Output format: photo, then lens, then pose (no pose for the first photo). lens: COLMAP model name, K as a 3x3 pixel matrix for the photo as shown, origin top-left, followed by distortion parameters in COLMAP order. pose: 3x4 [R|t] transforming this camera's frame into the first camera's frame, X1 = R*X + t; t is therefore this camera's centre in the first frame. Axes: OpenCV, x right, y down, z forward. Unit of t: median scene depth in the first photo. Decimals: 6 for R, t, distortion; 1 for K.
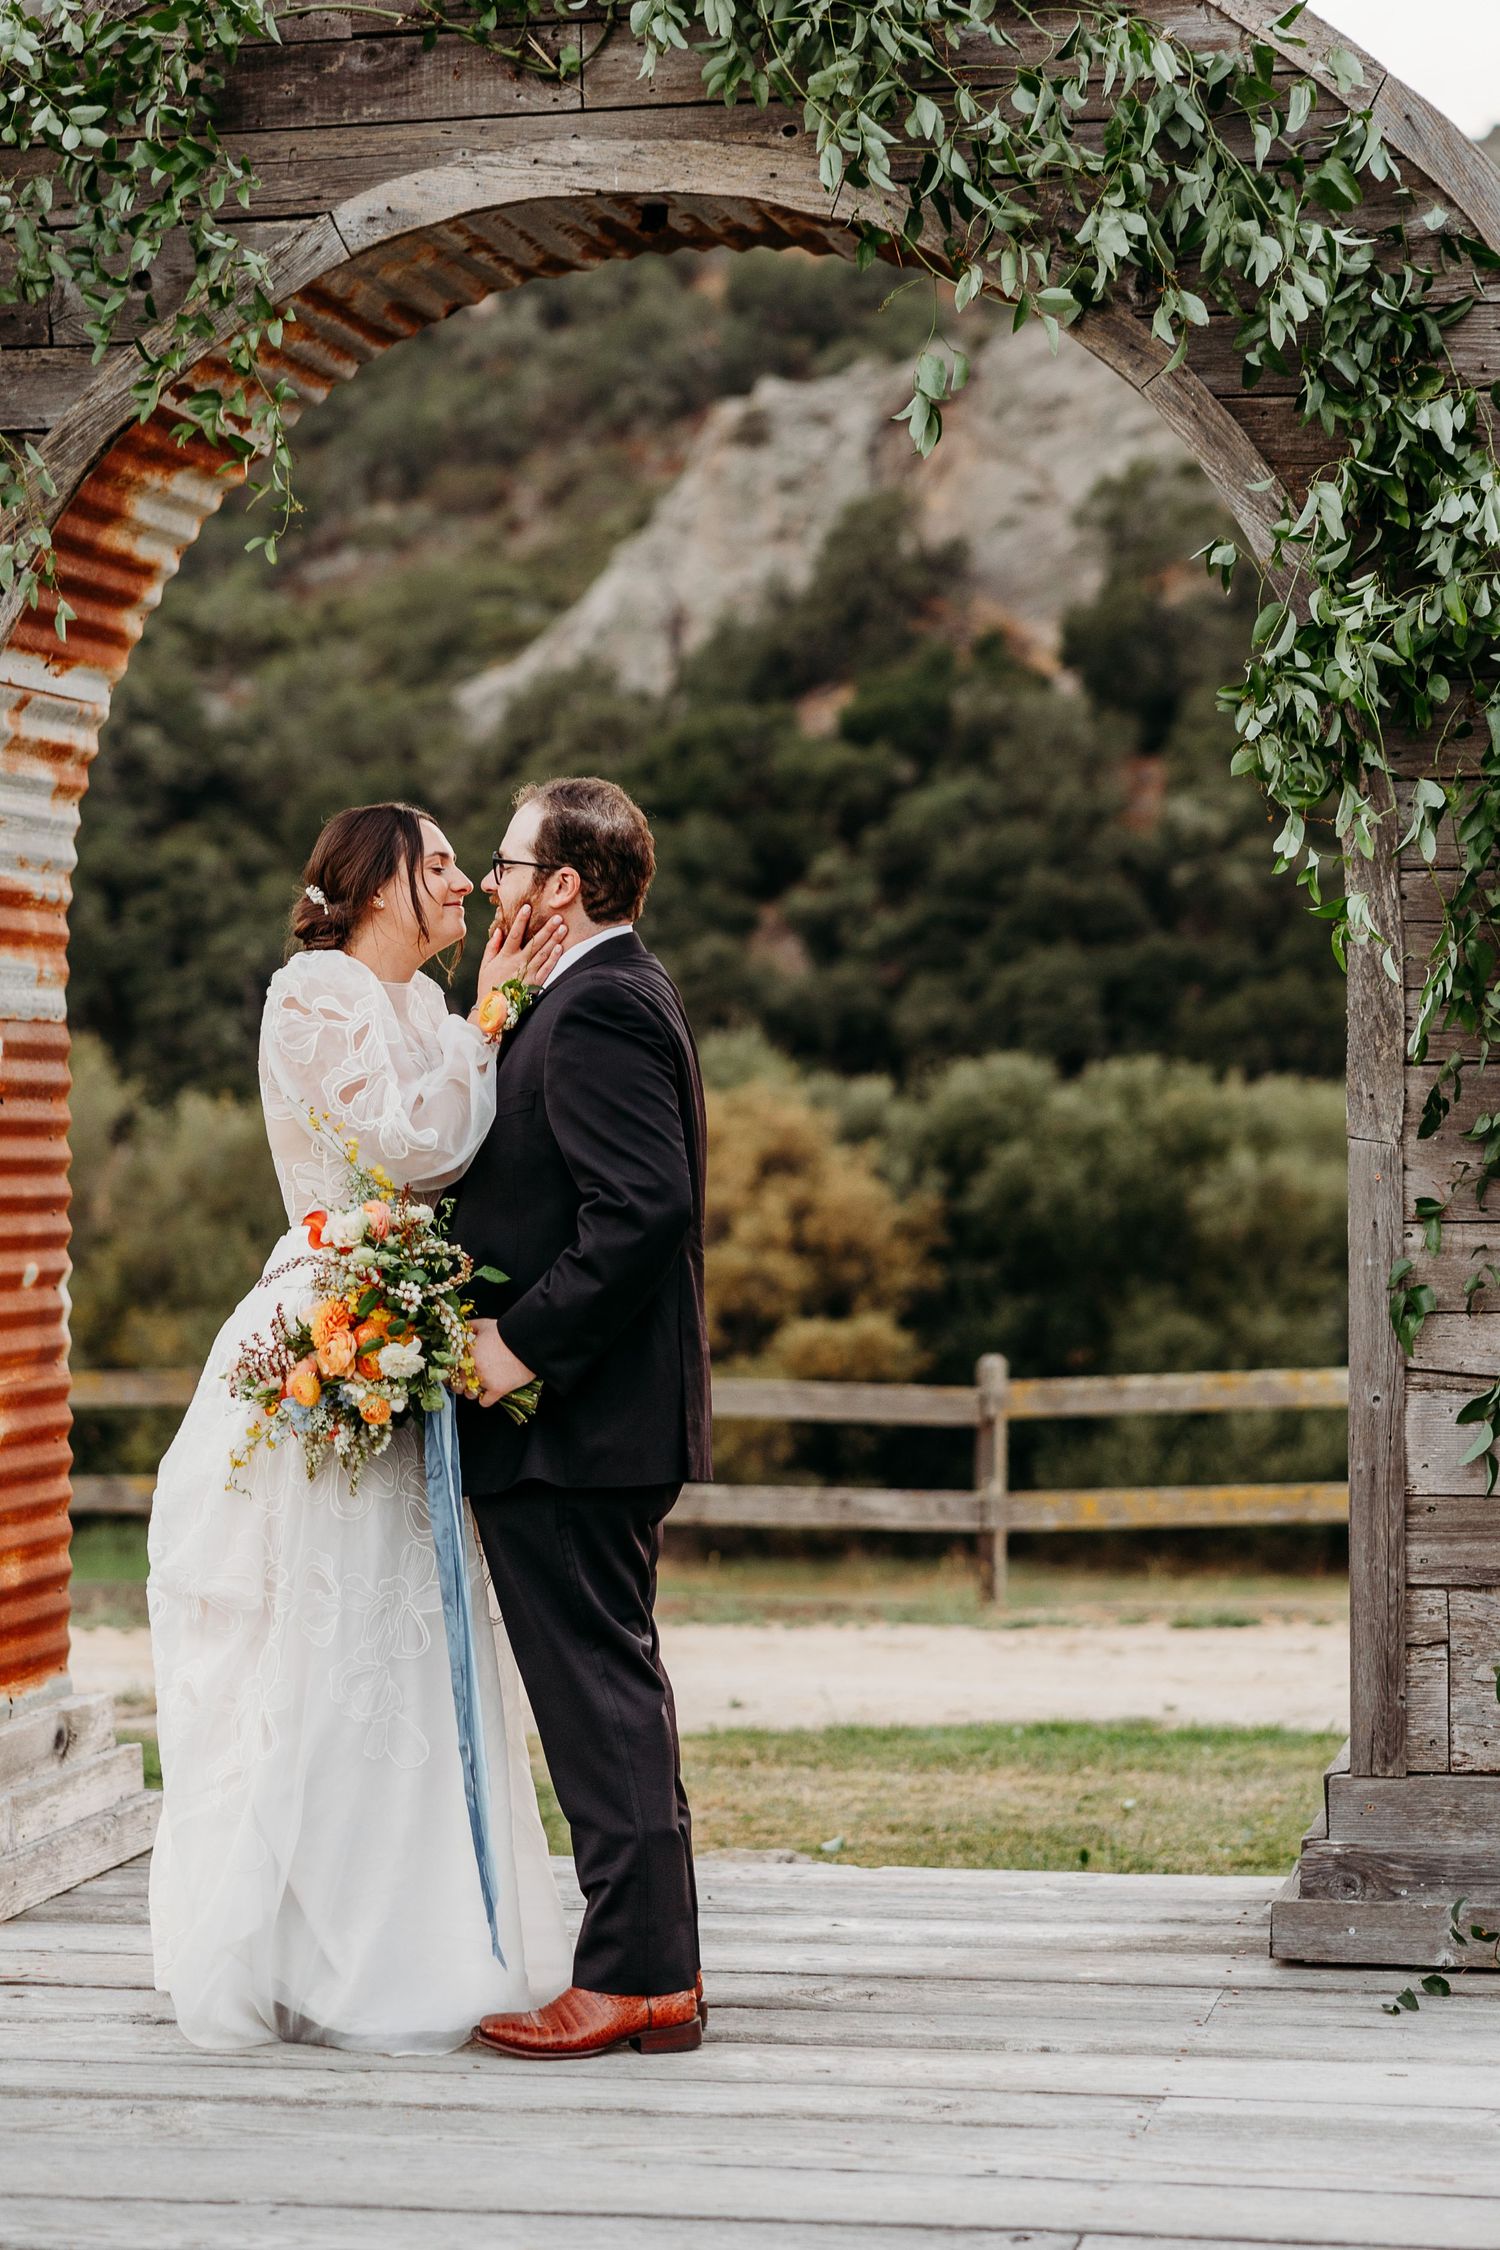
lens RADIAL K [[4569.7, 0, 750.0], [0, 4569.7, 1125.0], [0, 0, 1]] dist [0.006386, 0.095794]
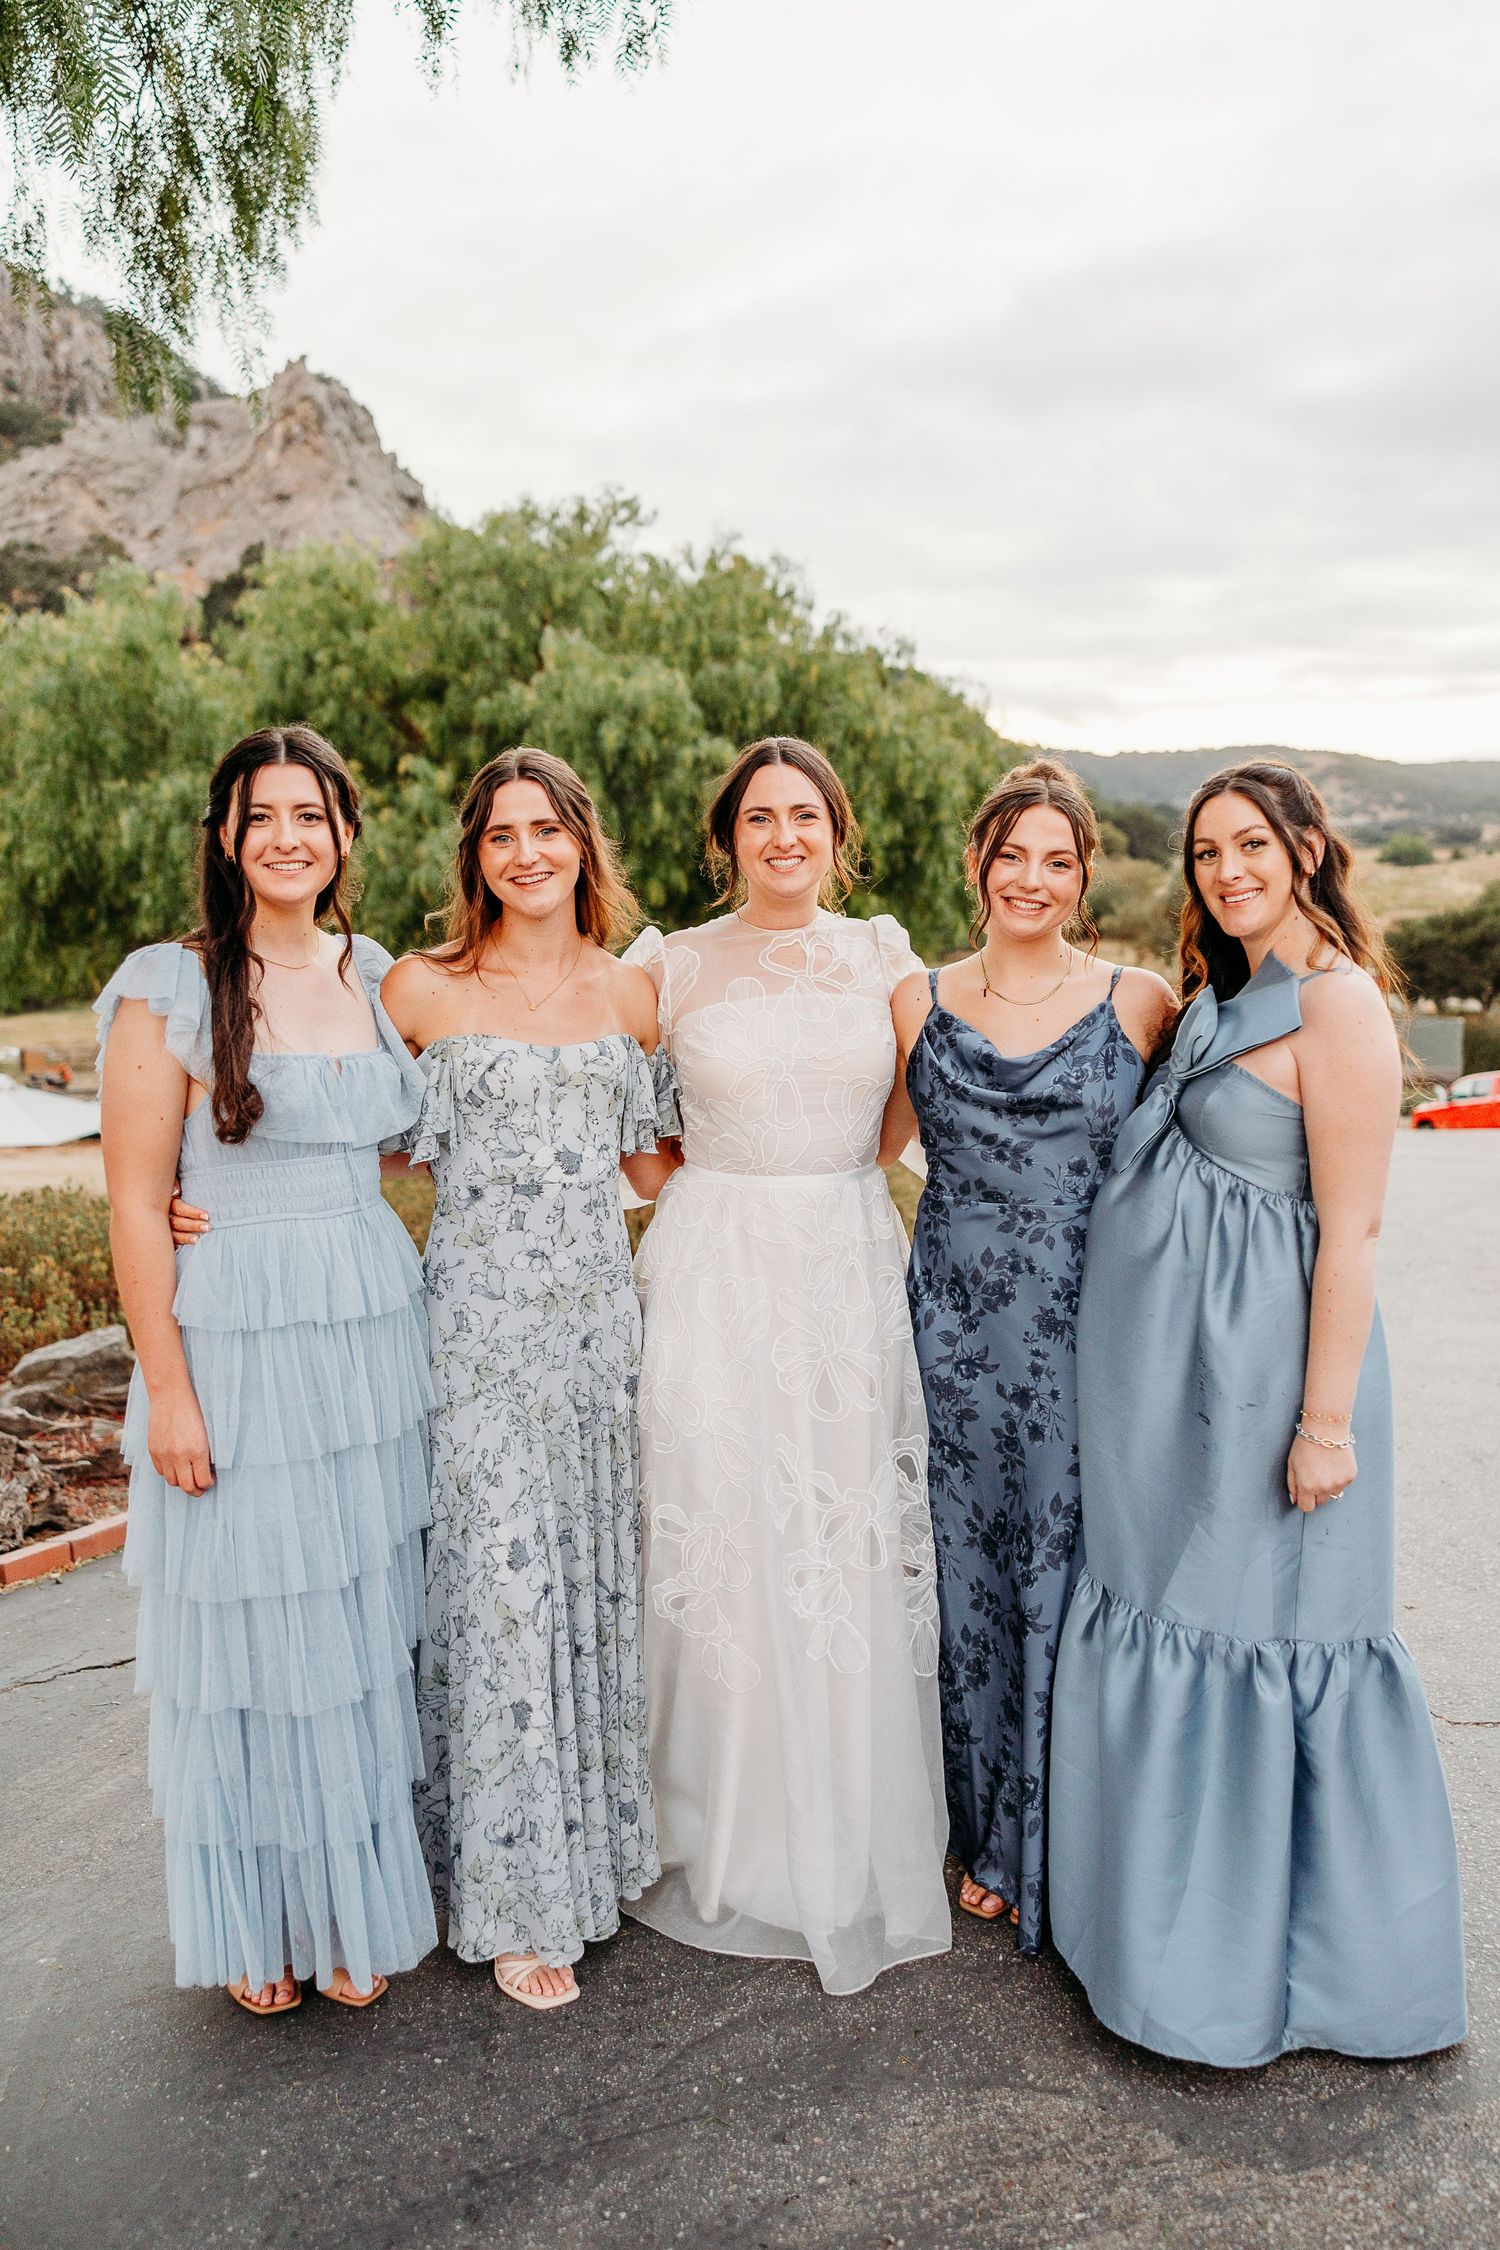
lens RADIAL K [[1806.5, 0, 762.1], [0, 1806.5, 1089.5], [0, 0, 1]] dist [0.009218, 0.001698]
pose [[0.933879, -0.047735, 0.354388, 3.758845], [-0.010067, 0.987148, 0.159494, -0.543387], [-0.357447, -0.152516, 0.921396, -2.794550]]
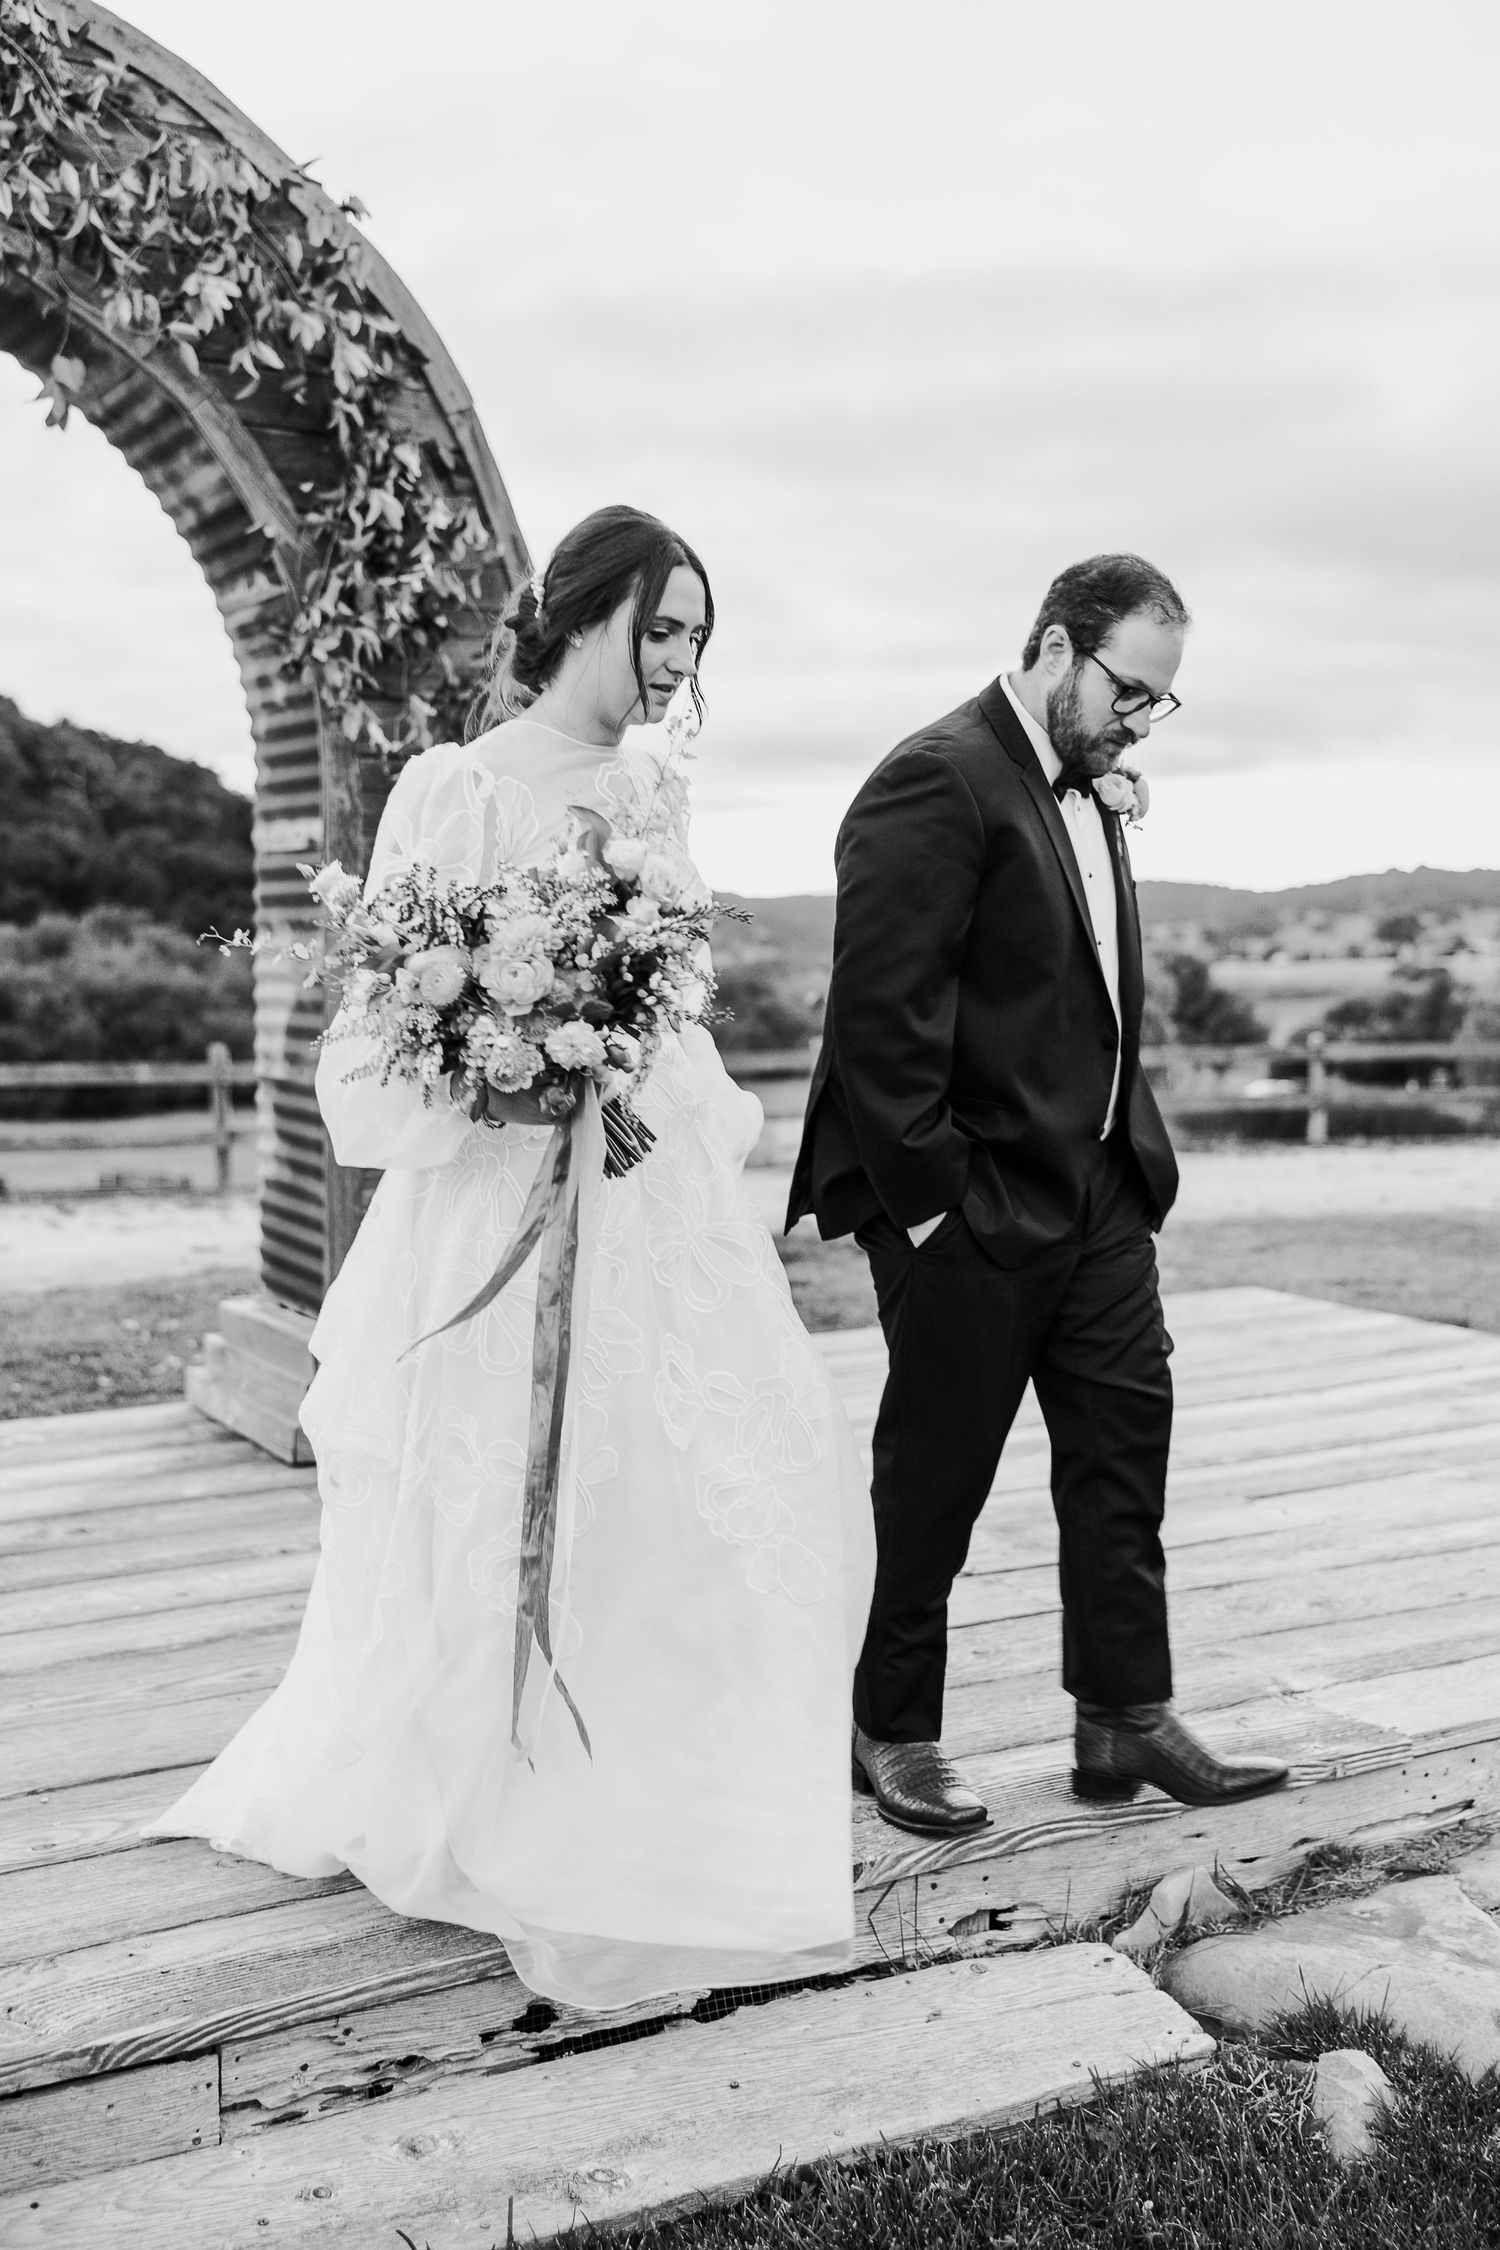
lens RADIAL K [[2288.7, 0, 750.0], [0, 2288.7, 1125.0], [0, 0, 1]] dist [0.033280, -0.025369]
pose [[0.755337, -0.042402, 0.653963, -0.253546], [-0.011619, 0.996881, 0.078057, 0.005981], [-0.655233, -0.066558, 0.752489, 0.305593]]
